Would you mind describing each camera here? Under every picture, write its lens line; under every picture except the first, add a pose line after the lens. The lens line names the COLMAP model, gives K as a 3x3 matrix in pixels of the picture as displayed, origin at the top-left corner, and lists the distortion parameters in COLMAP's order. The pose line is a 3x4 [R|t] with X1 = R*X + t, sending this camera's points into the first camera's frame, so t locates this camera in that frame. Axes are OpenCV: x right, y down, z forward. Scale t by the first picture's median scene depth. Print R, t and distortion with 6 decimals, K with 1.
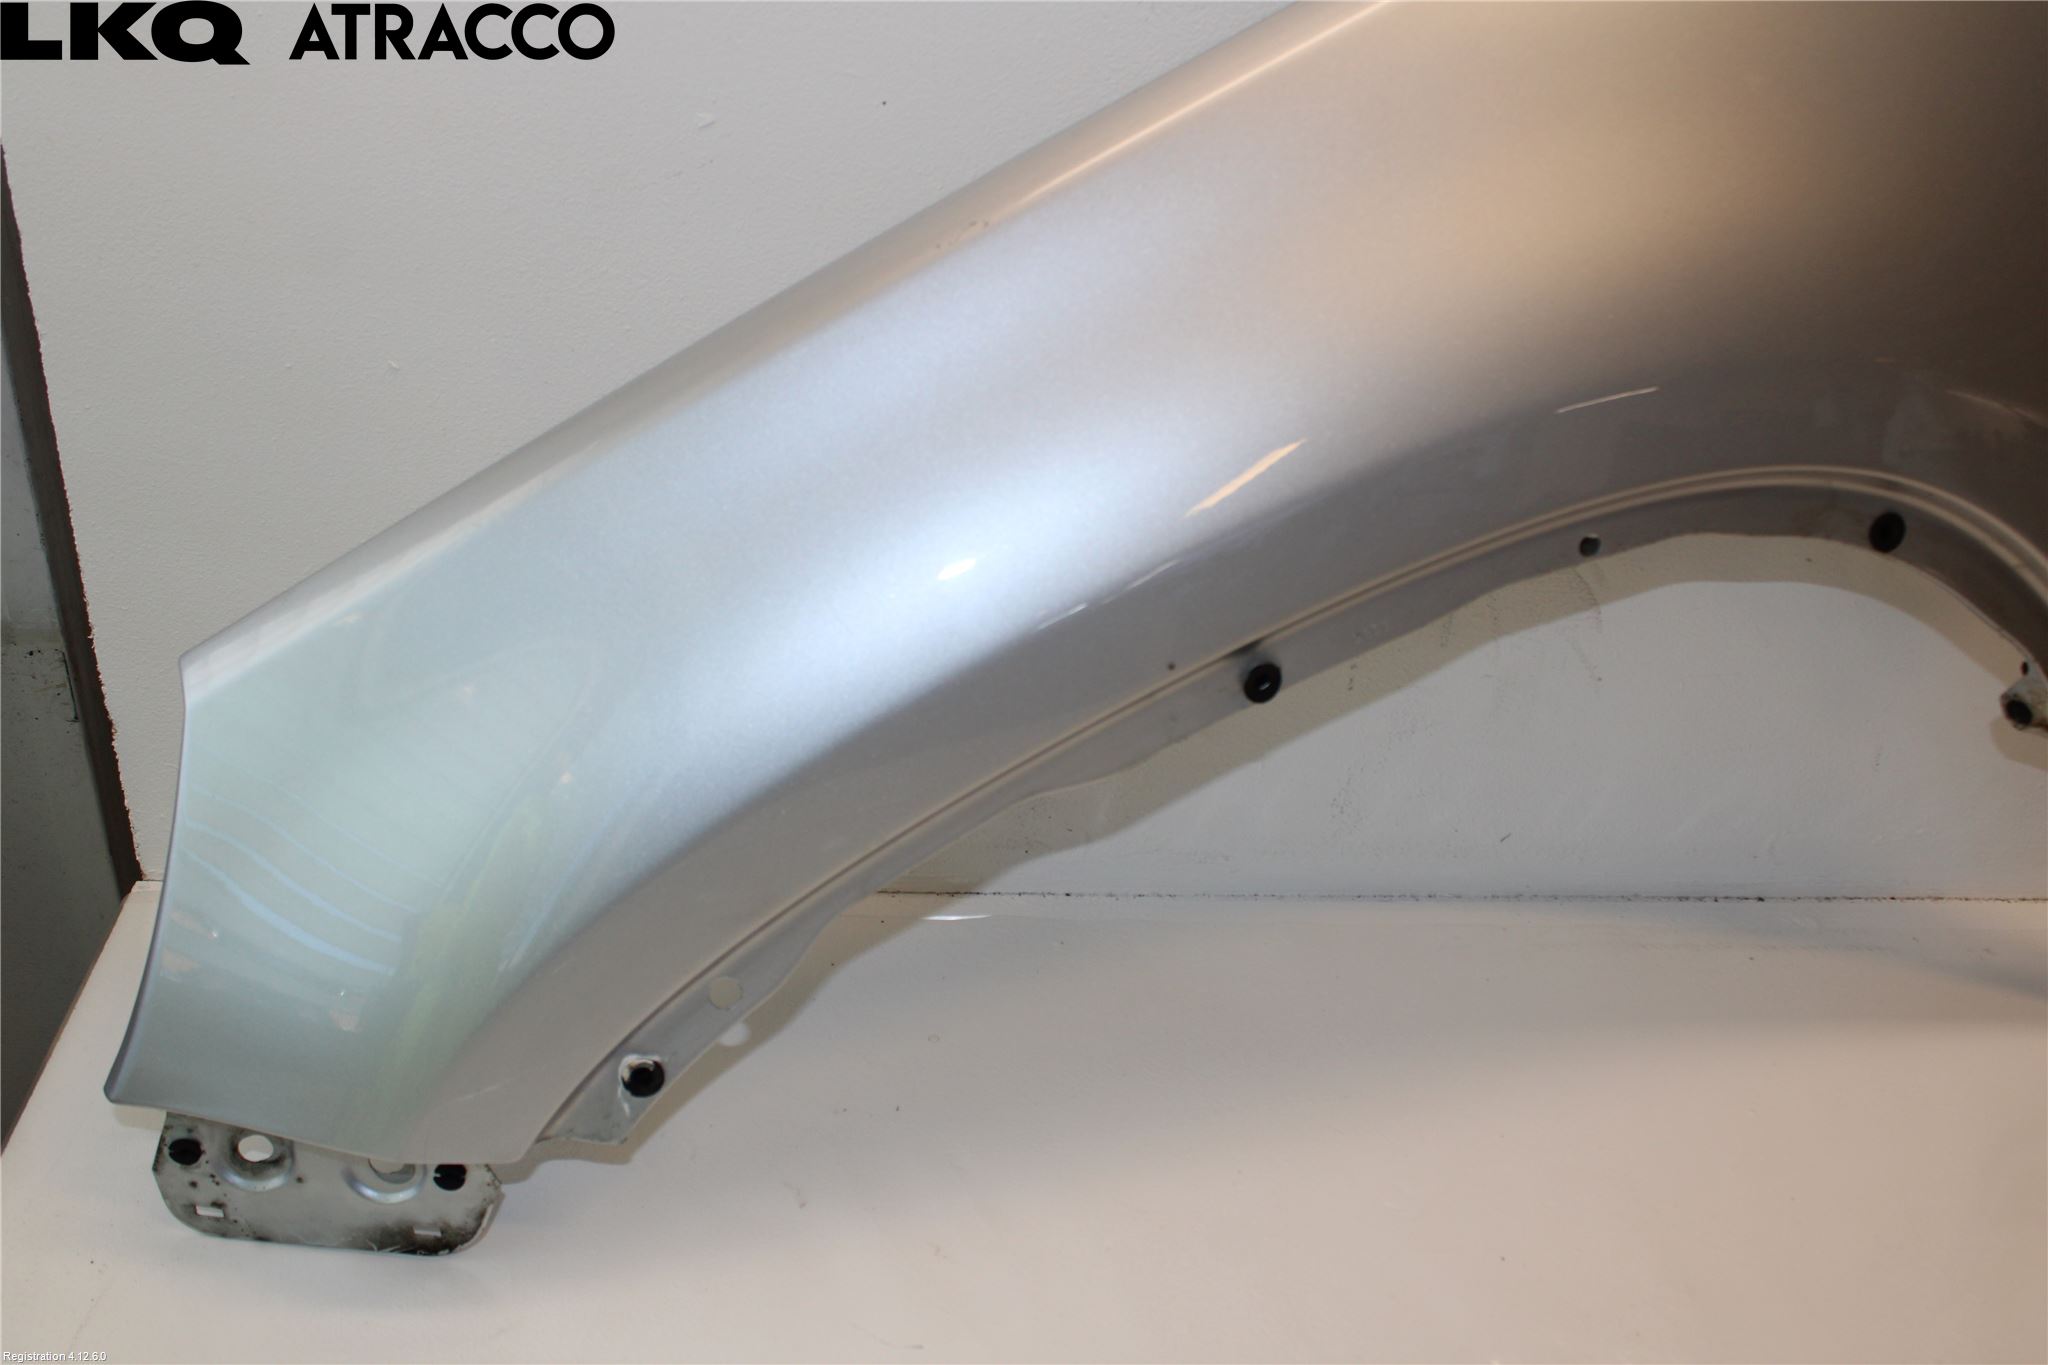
lens RADIAL K [[1914.1, 0, 1036.4], [0, 1914.1, 682.9], [0, 0, 1]] dist [-0.093192, 0.000000]
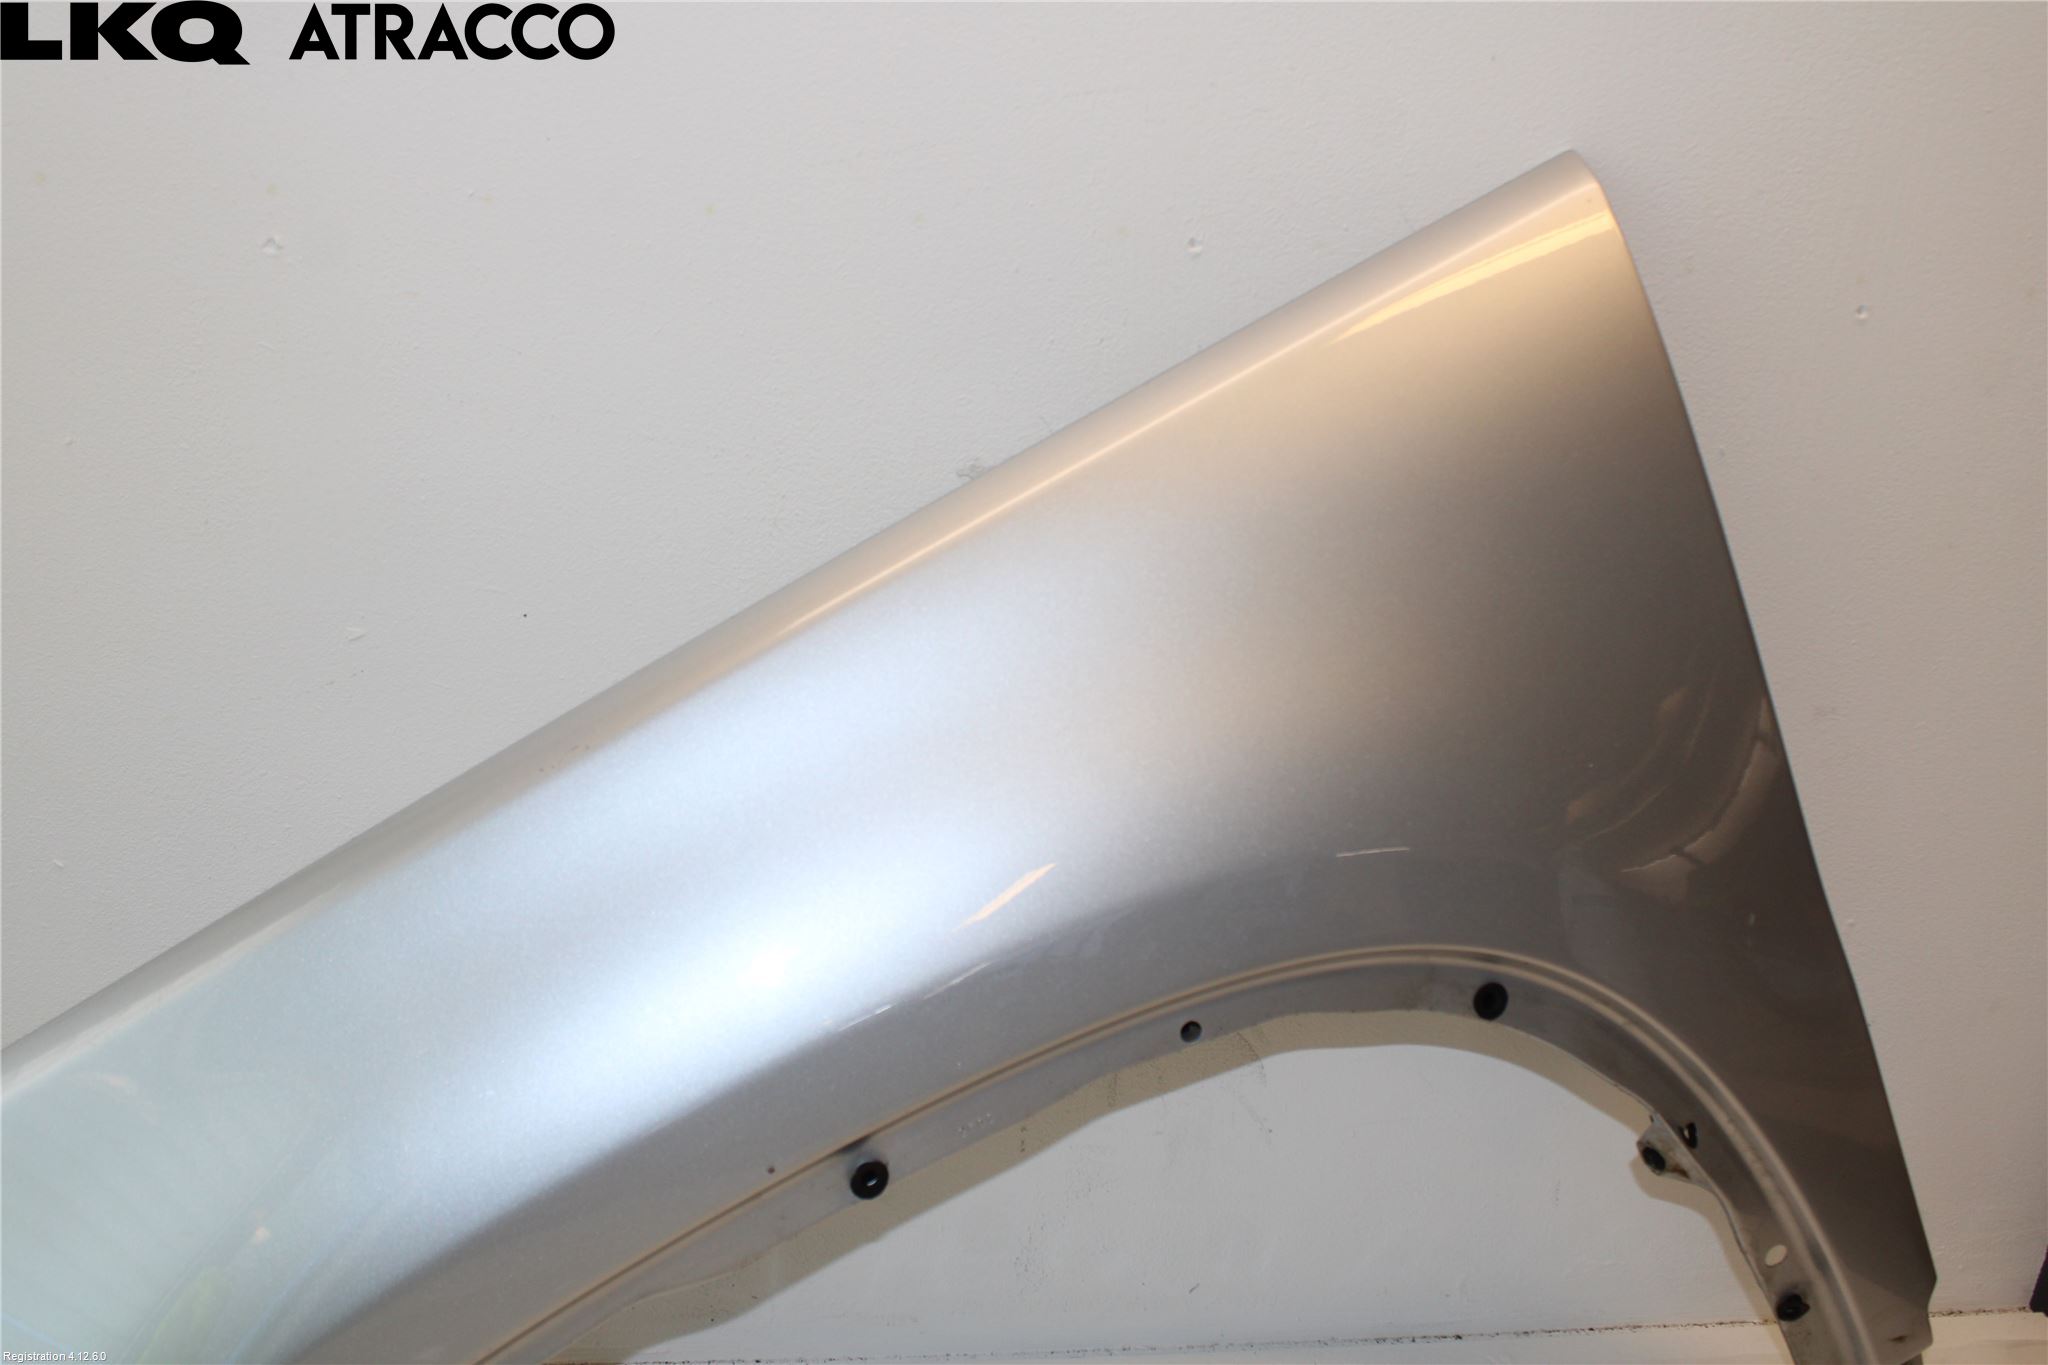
lens RADIAL K [[1914.1, 0, 1016.5], [0, 1914.1, 680.8], [0, 0, 1]] dist [-0.093192, 0.000000]
pose [[0.997462, -0.014670, 0.069670, 0.095755], [0.027990, 0.980549, -0.194267, -0.045784], [-0.065465, 0.195724, 0.978471, -0.041382]]
